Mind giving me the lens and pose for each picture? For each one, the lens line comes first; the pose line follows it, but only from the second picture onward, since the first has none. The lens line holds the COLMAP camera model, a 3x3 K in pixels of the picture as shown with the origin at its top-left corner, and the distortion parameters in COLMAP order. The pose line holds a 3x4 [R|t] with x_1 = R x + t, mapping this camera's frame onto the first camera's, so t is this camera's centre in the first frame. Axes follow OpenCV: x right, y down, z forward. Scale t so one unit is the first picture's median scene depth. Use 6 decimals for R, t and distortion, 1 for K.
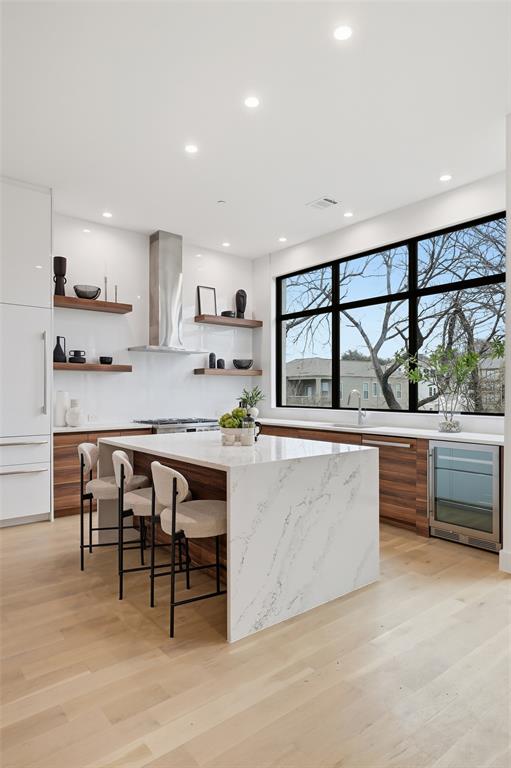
lens RADIAL K [[485.5, 0, 252.9], [0, 485.5, 385.0], [0, 0, 1]] dist [0.003887, 0.000233]
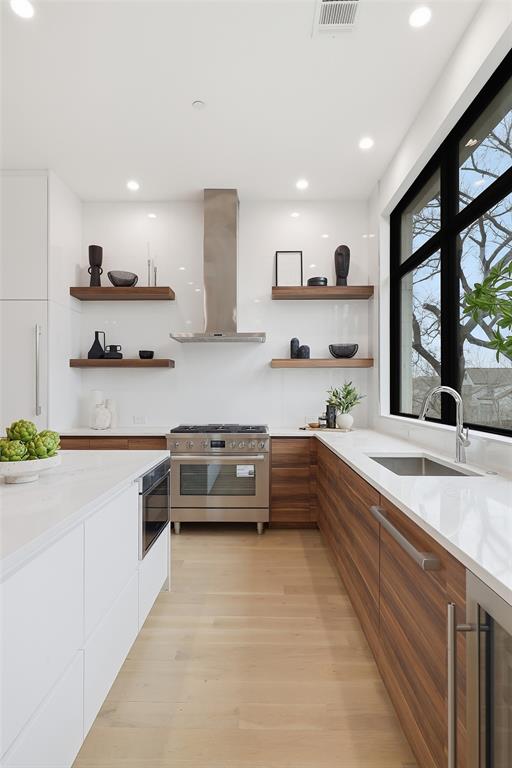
lens RADIAL K [[419.8, 0, 254.9], [0, 419.8, 385.2], [0, 0, 1]] dist [-0.004420, 0.000313]
pose [[0.762255, -0.007070, -0.647239, 0.326028], [0.009901, 0.999951, 0.000737, 0.005215], [0.647201, -0.006970, 0.762287, 0.541256]]
